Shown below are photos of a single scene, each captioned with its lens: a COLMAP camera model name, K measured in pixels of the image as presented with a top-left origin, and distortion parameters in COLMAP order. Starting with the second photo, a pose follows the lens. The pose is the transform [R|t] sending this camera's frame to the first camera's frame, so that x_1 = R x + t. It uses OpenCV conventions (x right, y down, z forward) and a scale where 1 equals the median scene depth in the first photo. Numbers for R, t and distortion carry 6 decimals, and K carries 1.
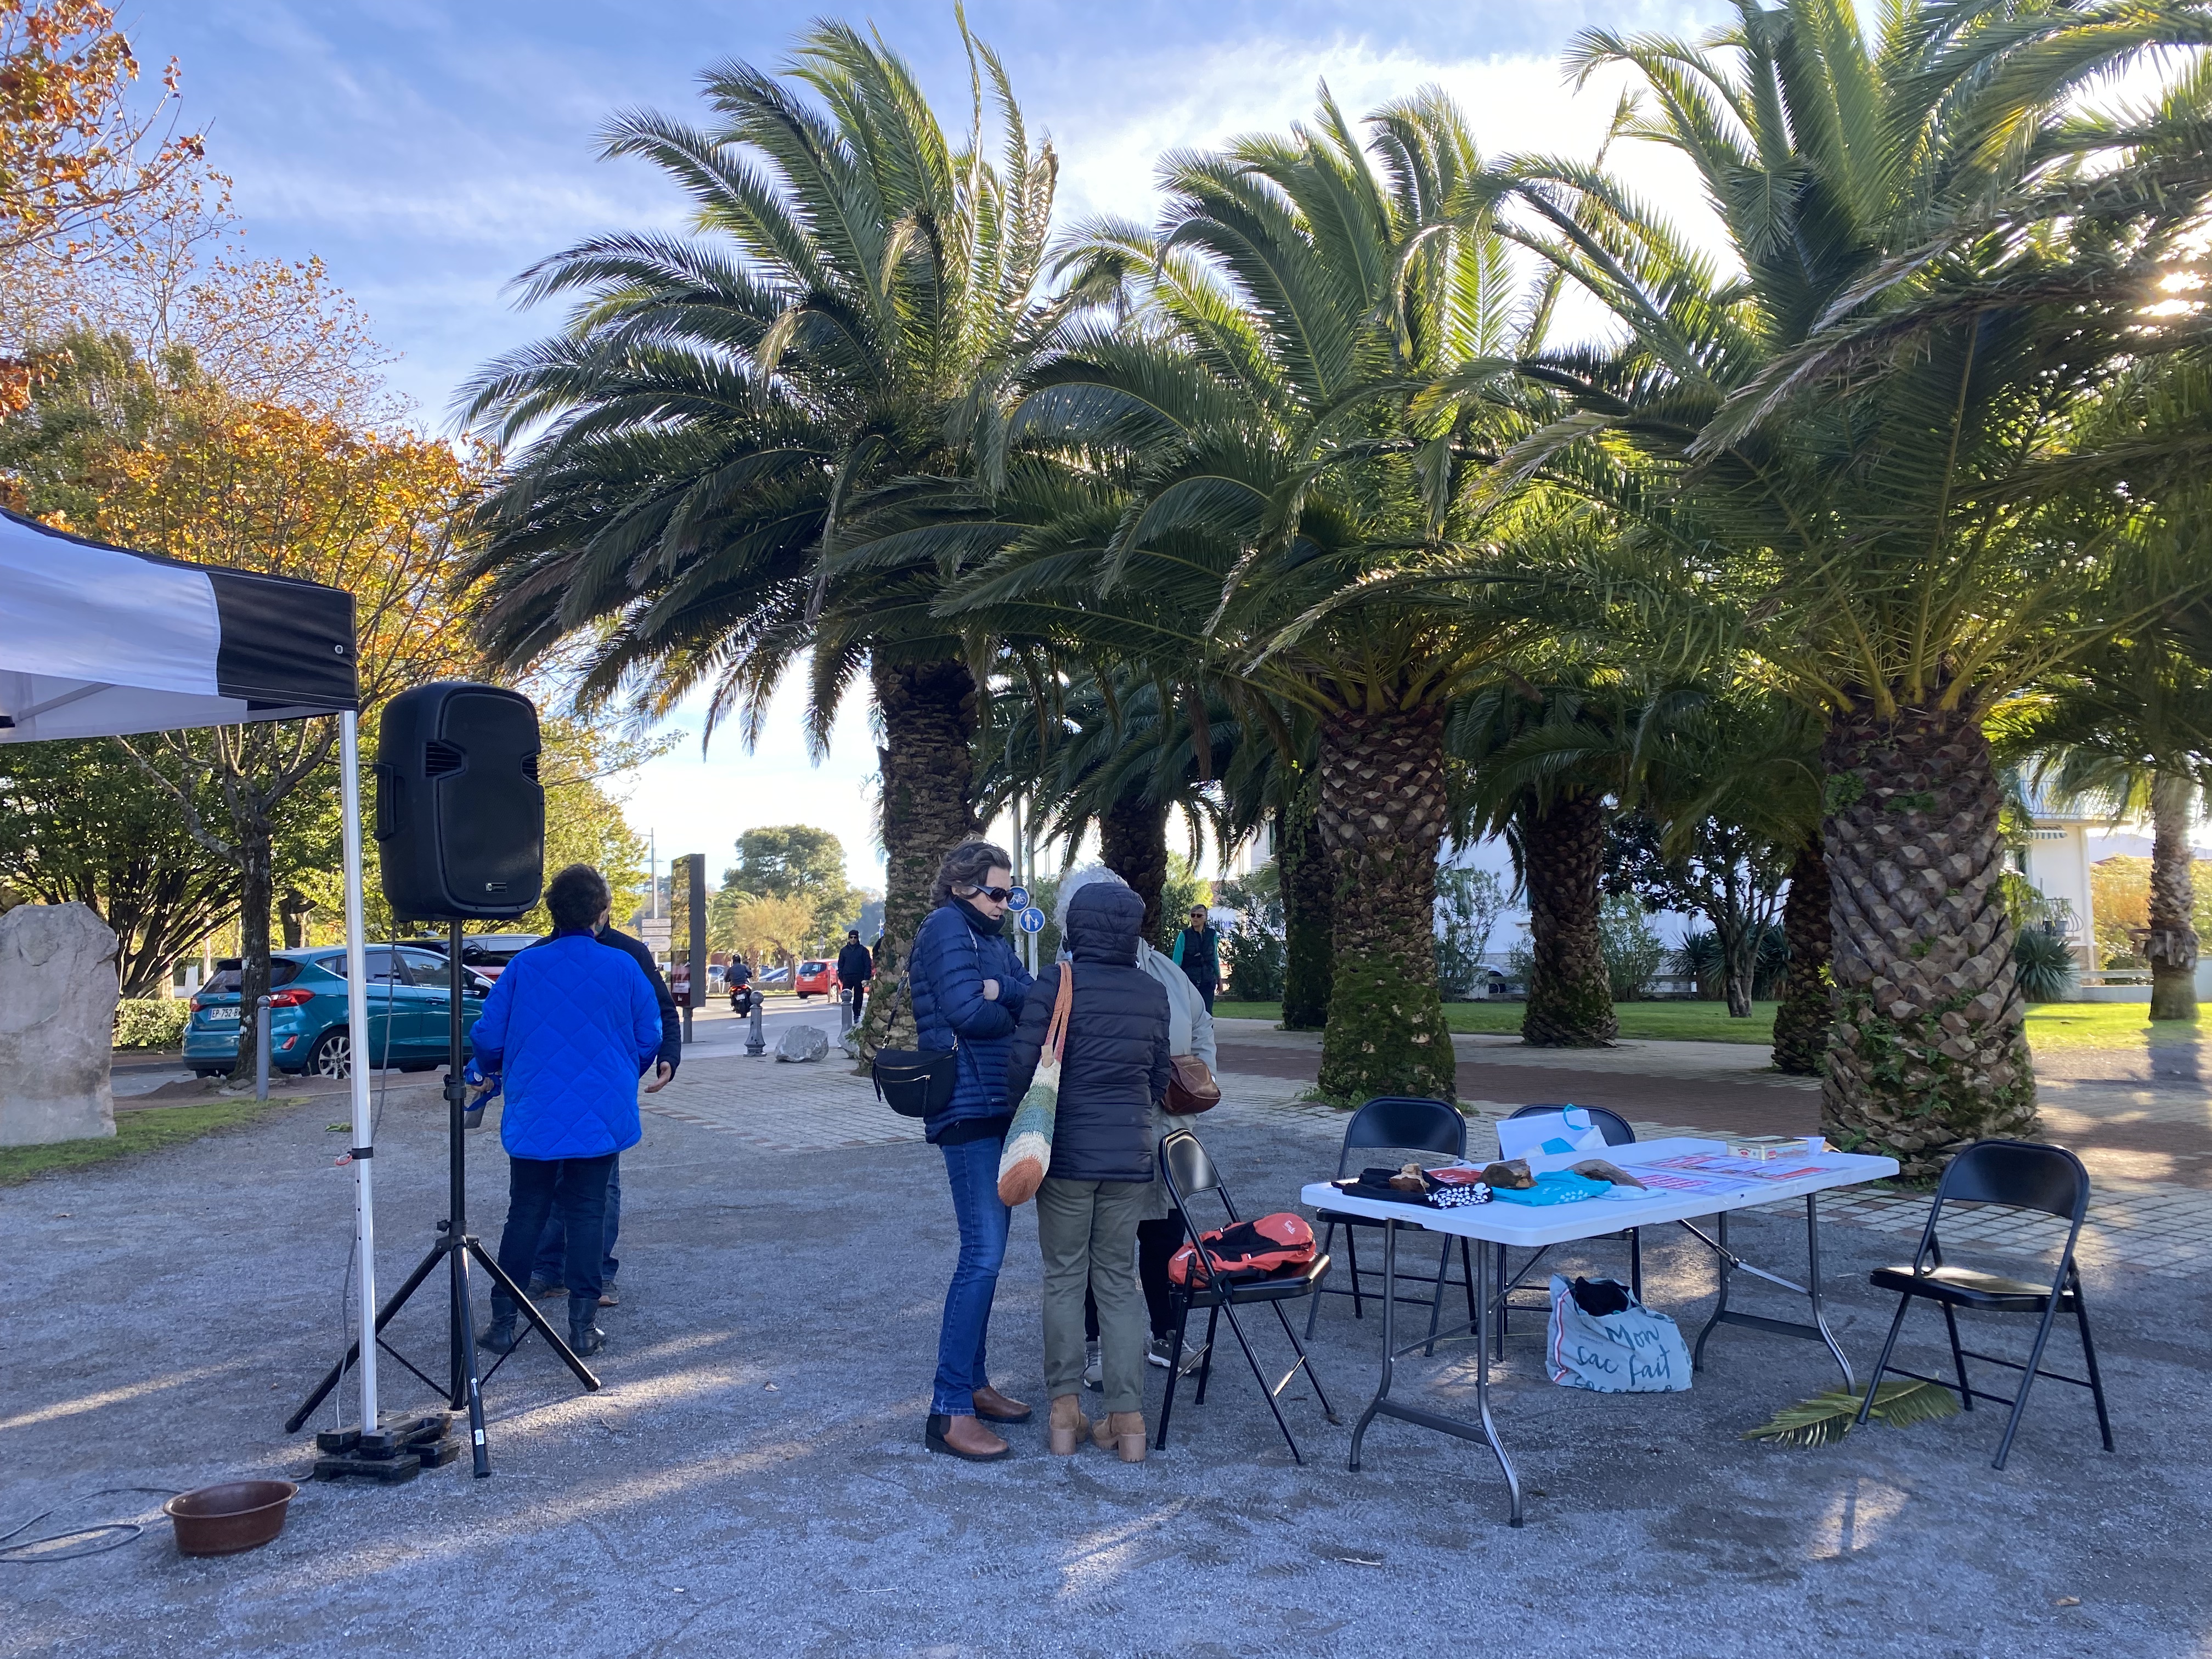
lens RADIAL K [[1669.6, 0, 1093.4], [0, 1669.6, 826.3], [0, 0, 1]] dist [0.002635, -0.007660]
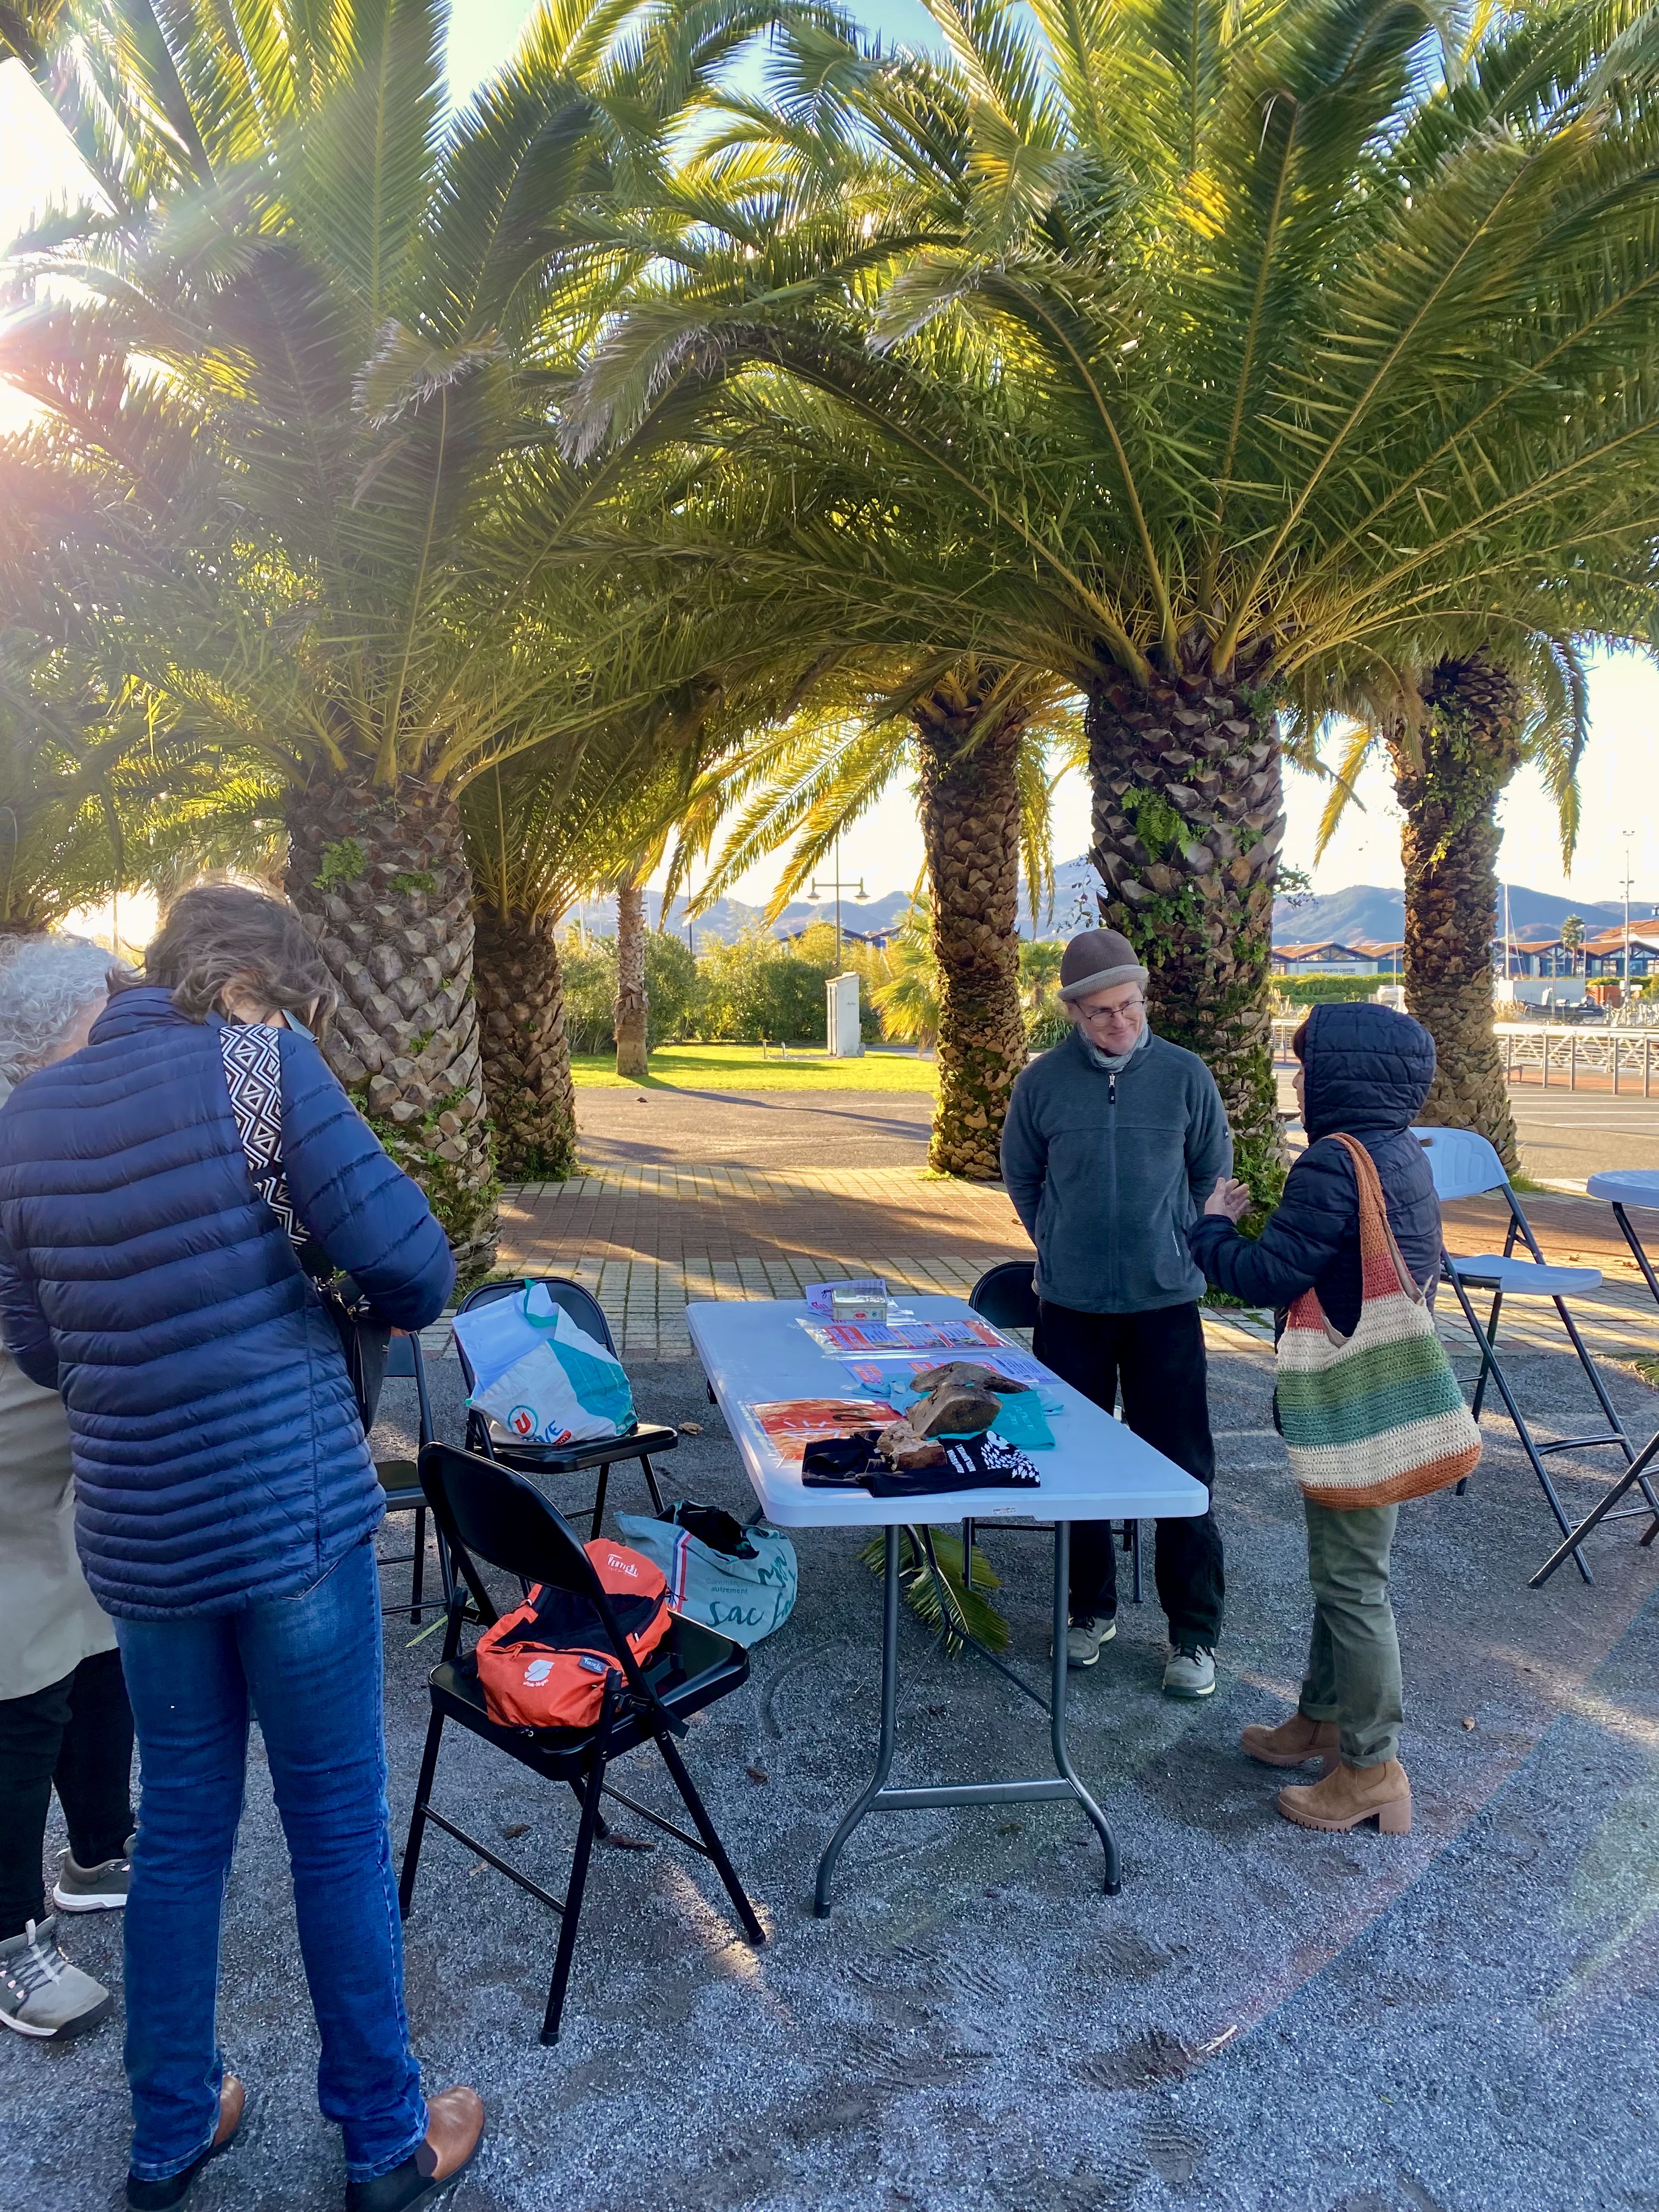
lens RADIAL K [[1669.6, 0, 829.5], [0, 1669.6, 1106.0], [0, 0, 1]] dist [0.002635, -0.007660]
pose [[0.495763, -0.046006, 0.867238, -0.186099], [-0.064273, 0.993914, 0.089469, 0.010673], [-0.866076, -0.100095, 0.489789, 0.349325]]
